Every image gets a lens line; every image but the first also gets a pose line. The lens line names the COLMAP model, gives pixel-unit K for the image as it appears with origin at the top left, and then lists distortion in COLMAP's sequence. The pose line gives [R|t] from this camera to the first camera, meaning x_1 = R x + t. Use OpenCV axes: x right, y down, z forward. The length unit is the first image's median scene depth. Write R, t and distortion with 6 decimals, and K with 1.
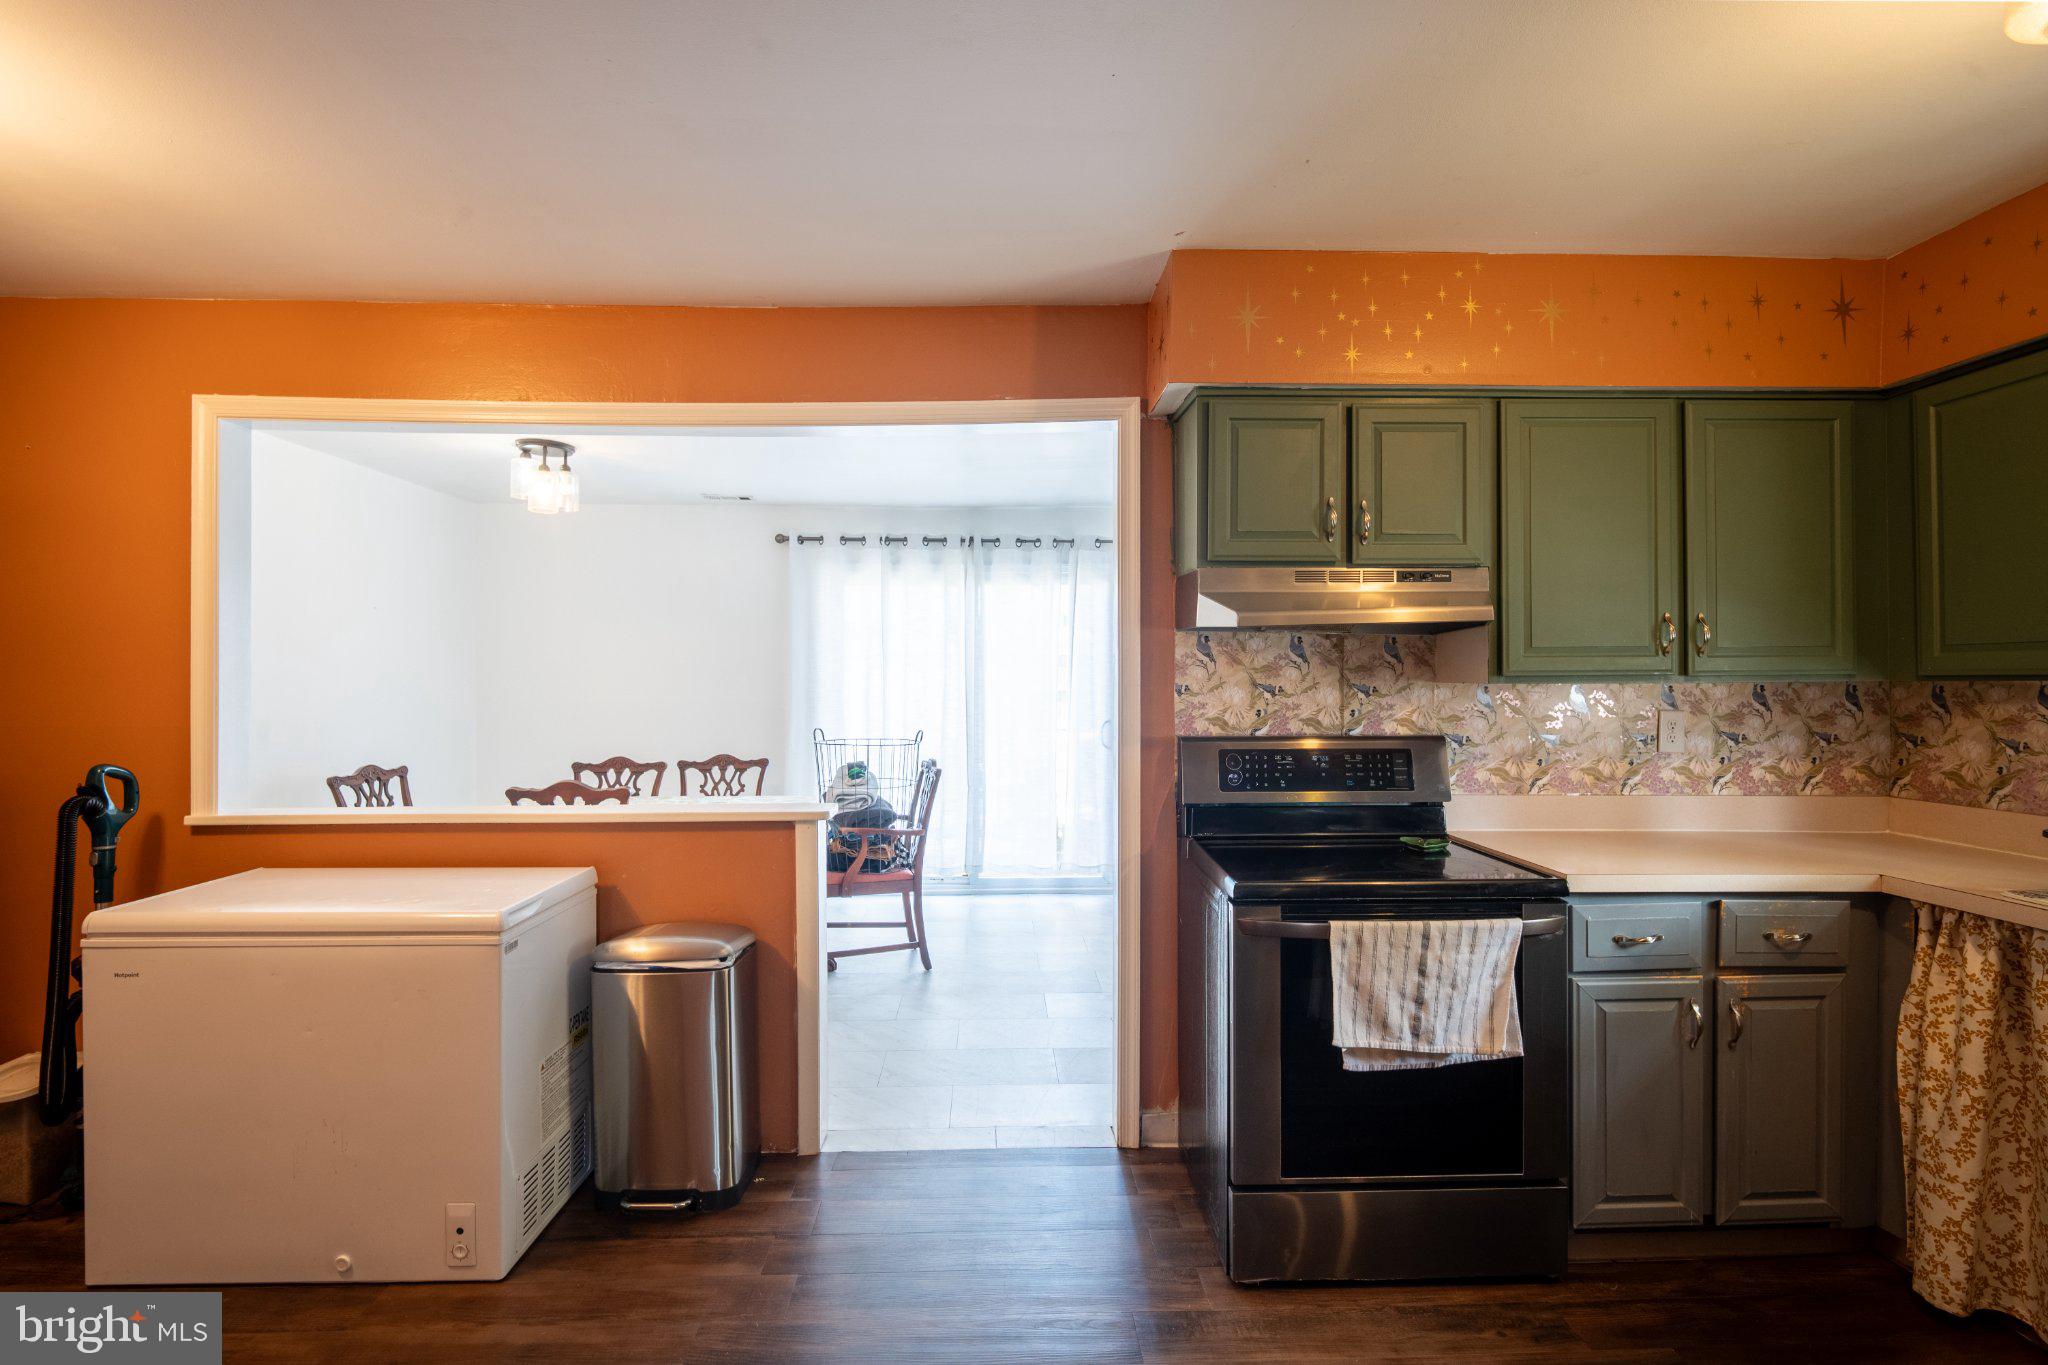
lens RADIAL K [[948.1, 0, 1024.0], [0, 948.1, 682.5], [0, 0, 1]] dist [-0.004147, -0.001082]
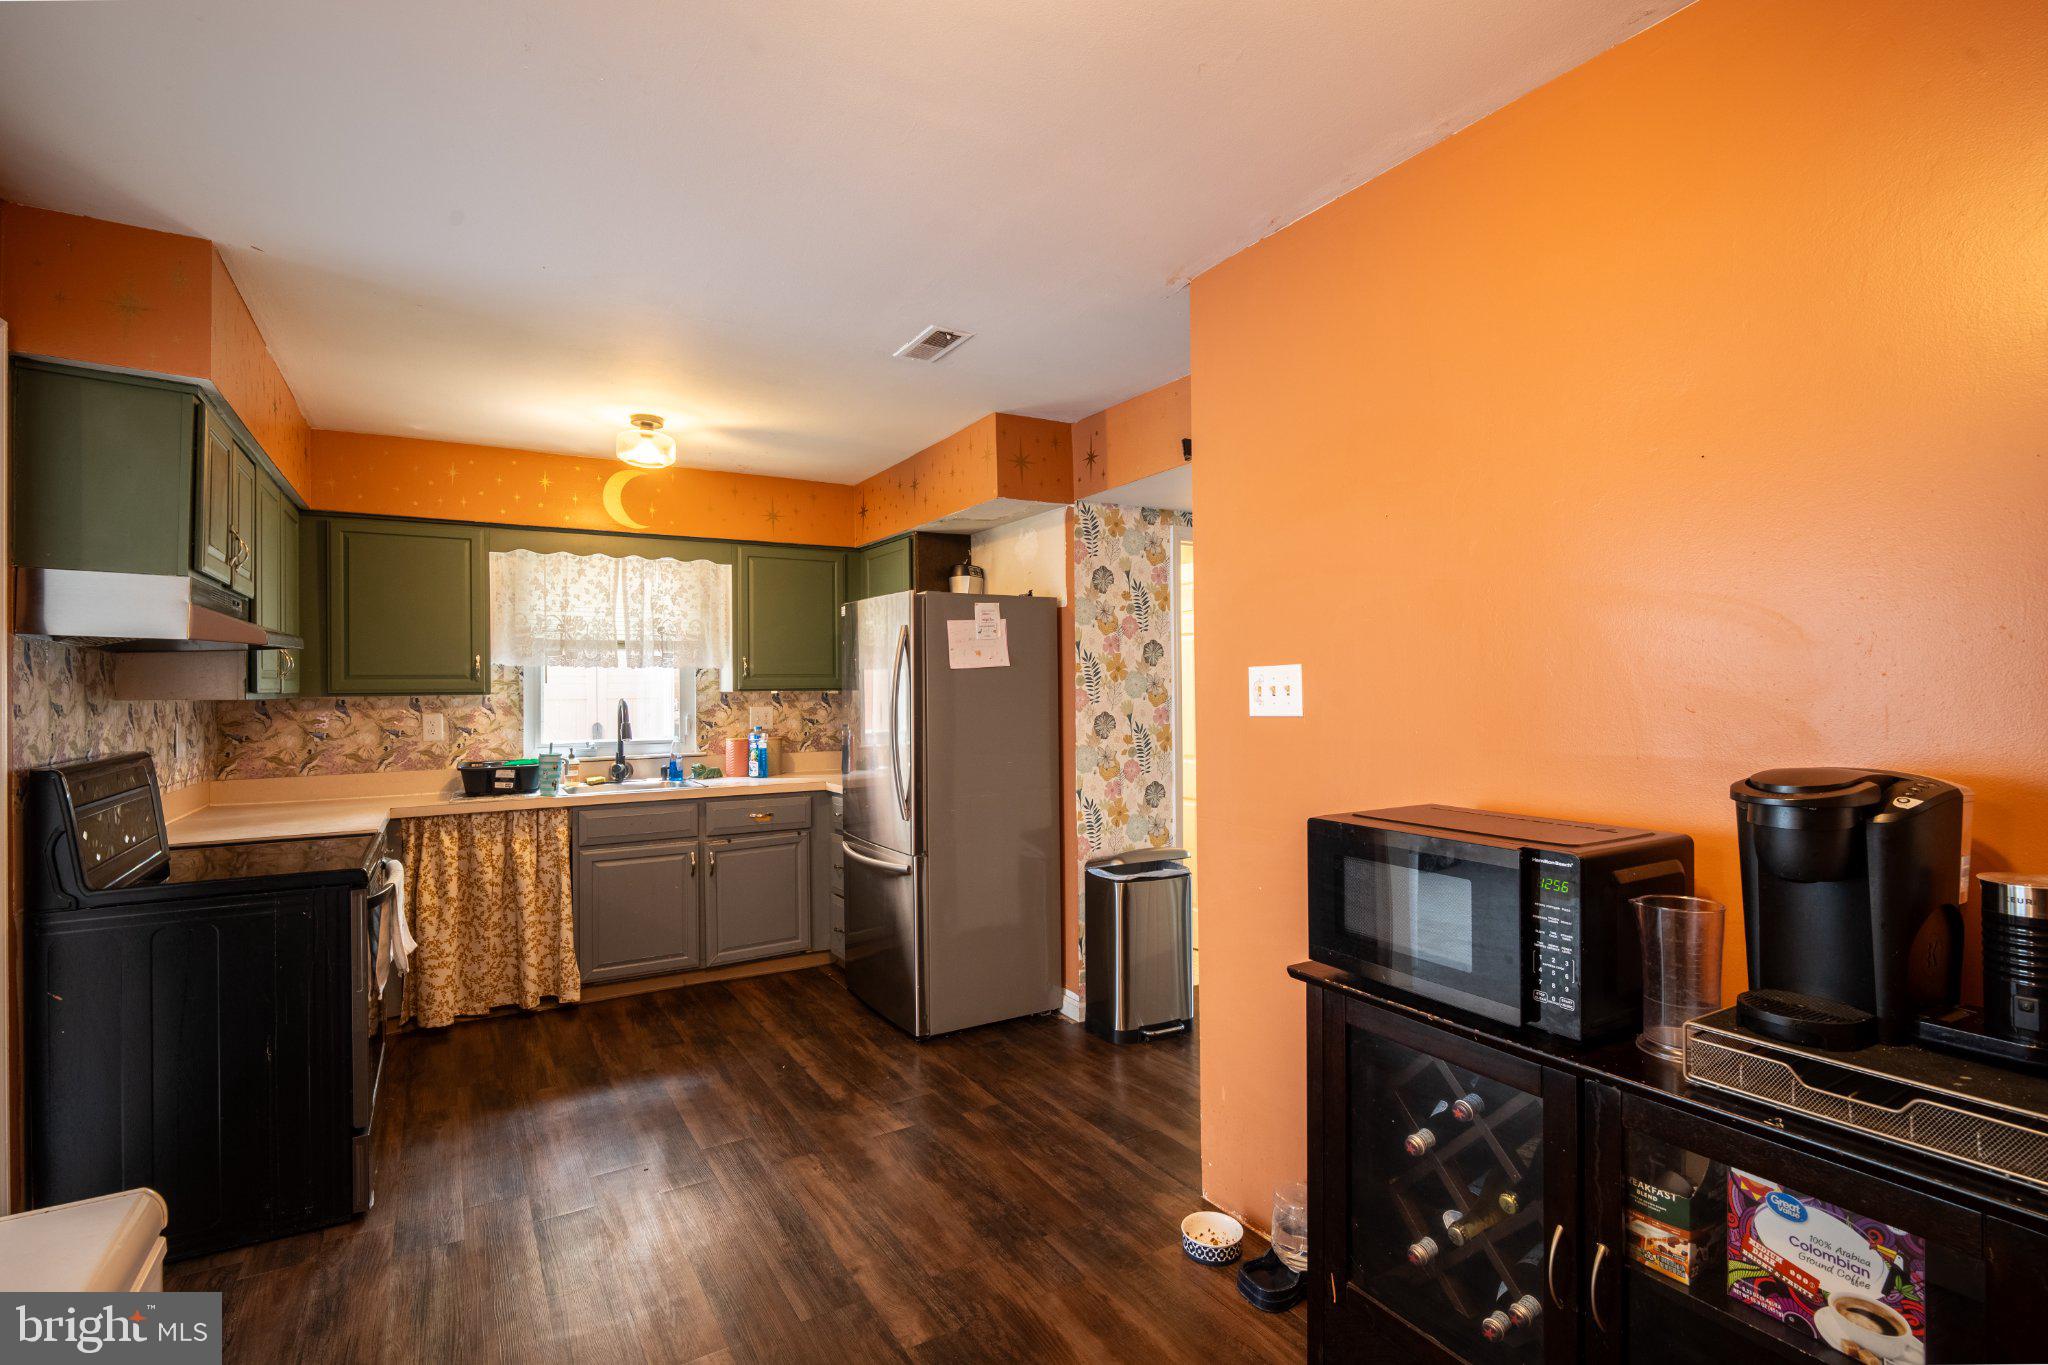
lens RADIAL K [[948.1, 0, 1024.0], [0, 948.1, 682.5], [0, 0, 1]] dist [-0.004147, -0.001082]
pose [[-0.489489, 0.012486, 0.871920, -1.024760], [0.012601, 0.999894, -0.007245, 0.000533], [-0.871918, 0.007440, -0.489595, 0.733835]]
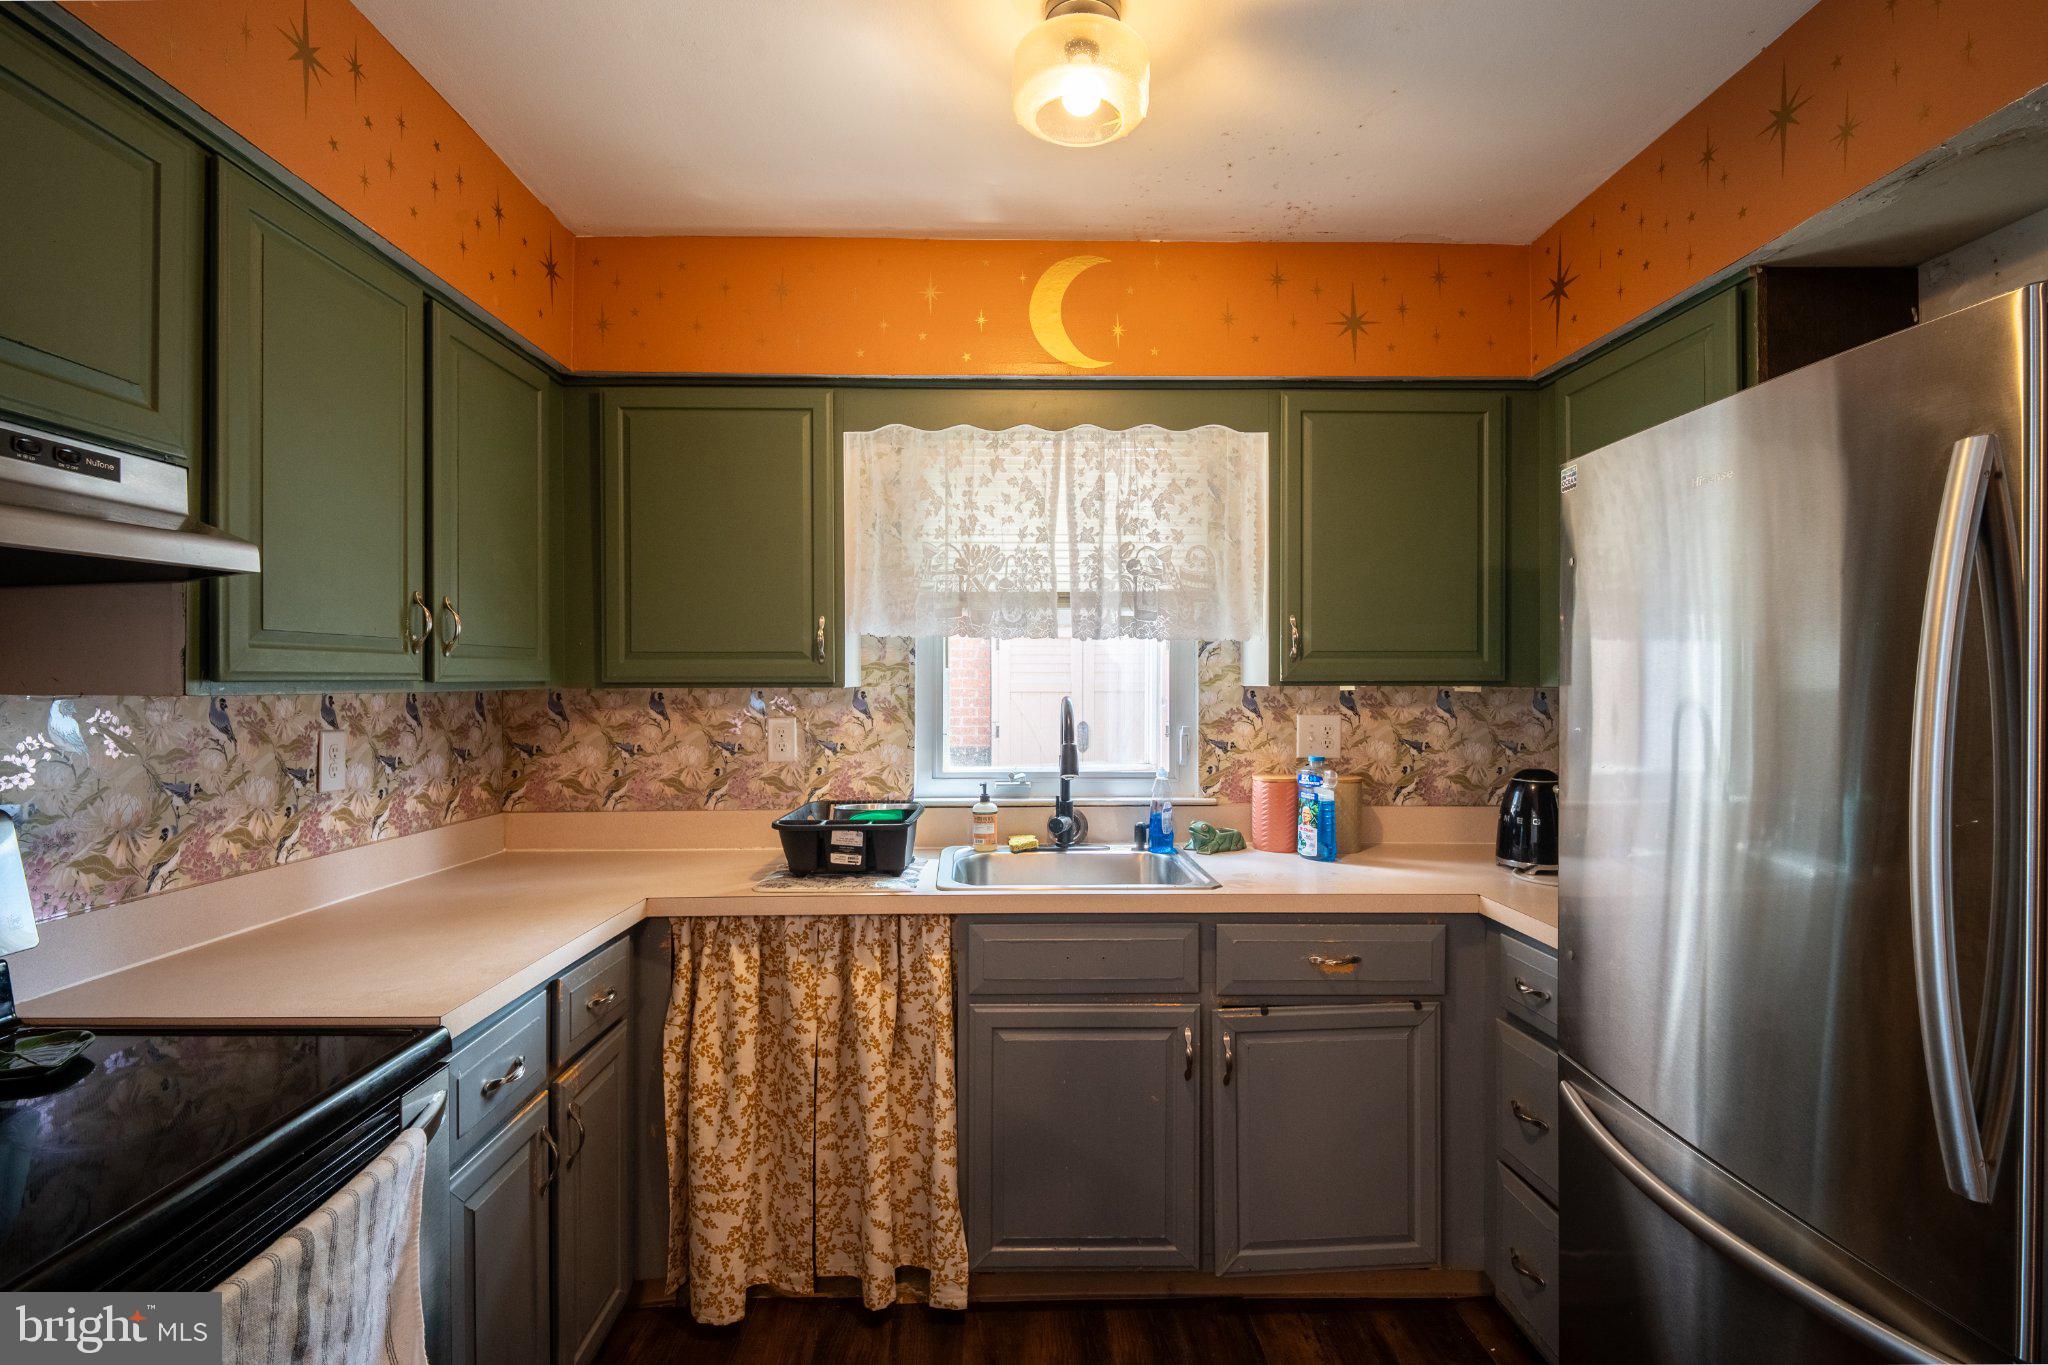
lens RADIAL K [[948.1, 0, 1024.0], [0, 948.1, 682.5], [0, 0, 1]] dist [-0.004147, -0.001082]
pose [[0.007232, 0.003449, 0.999968, -0.015324], [0.002228, 0.999992, -0.003465, -0.003169], [-0.999971, 0.002253, 0.007225, 0.547876]]
